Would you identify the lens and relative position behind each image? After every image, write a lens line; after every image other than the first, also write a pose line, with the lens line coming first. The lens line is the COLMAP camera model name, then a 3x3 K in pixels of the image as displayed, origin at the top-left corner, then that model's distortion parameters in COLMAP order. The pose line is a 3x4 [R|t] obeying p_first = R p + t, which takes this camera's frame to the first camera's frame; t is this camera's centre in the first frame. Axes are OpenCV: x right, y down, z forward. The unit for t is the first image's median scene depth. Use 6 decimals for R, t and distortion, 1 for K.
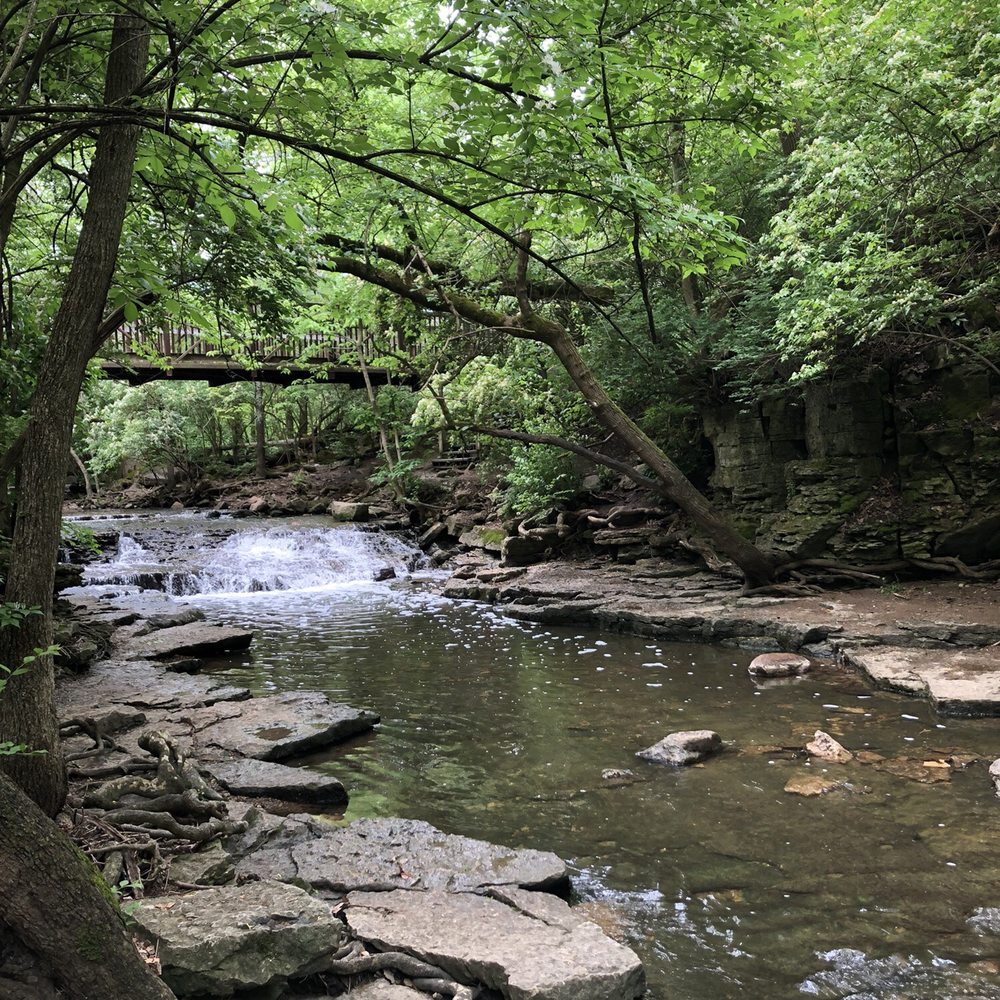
lens RADIAL K [[1593.3, 0, 500.4], [0, 1593.3, 516.4], [0, 0, 1]] dist [0.046906, 0.233120]
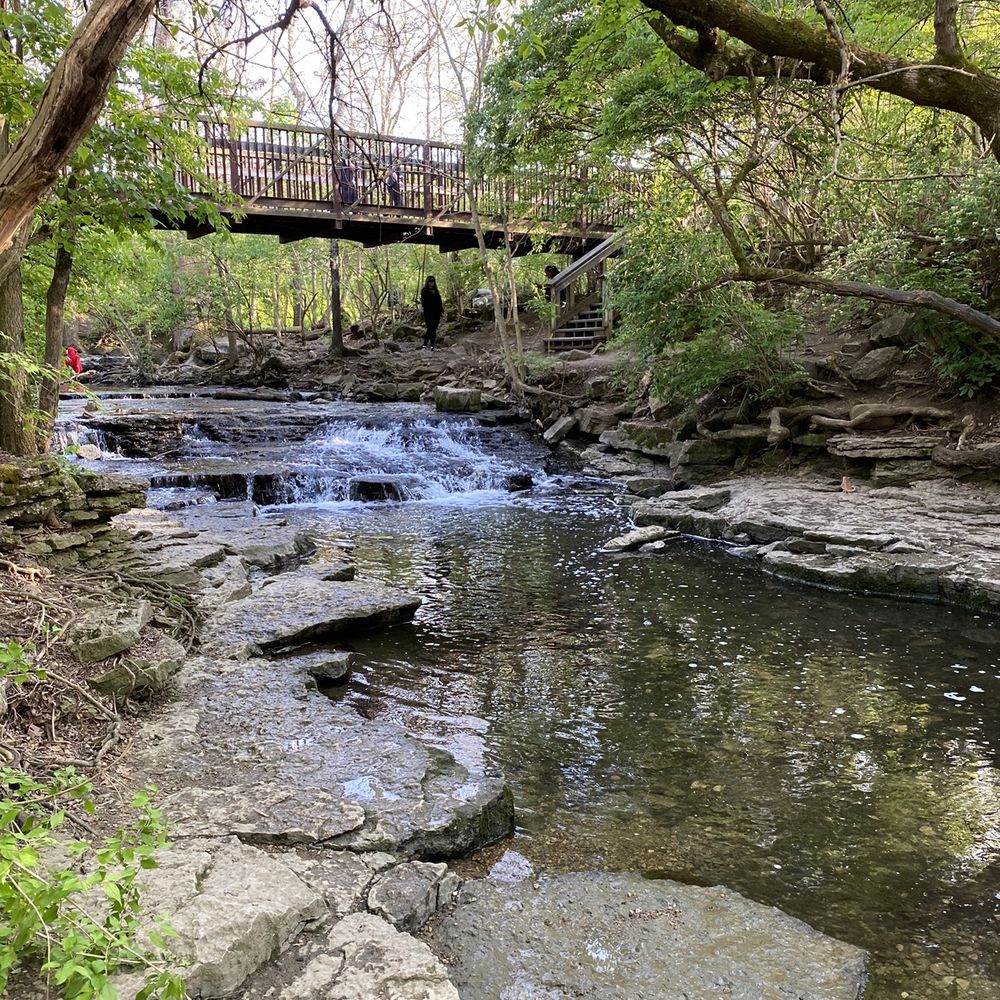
lens RADIAL K [[1593.3, 0, 500.4], [0, 1593.3, 516.4], [0, 0, 1]] dist [0.046906, 0.233120]
pose [[0.999427, 0.028782, -0.017805, -0.062090], [-0.027444, 0.997077, 0.071311, -0.002101], [0.019806, -0.070782, 0.997295, 0.209076]]
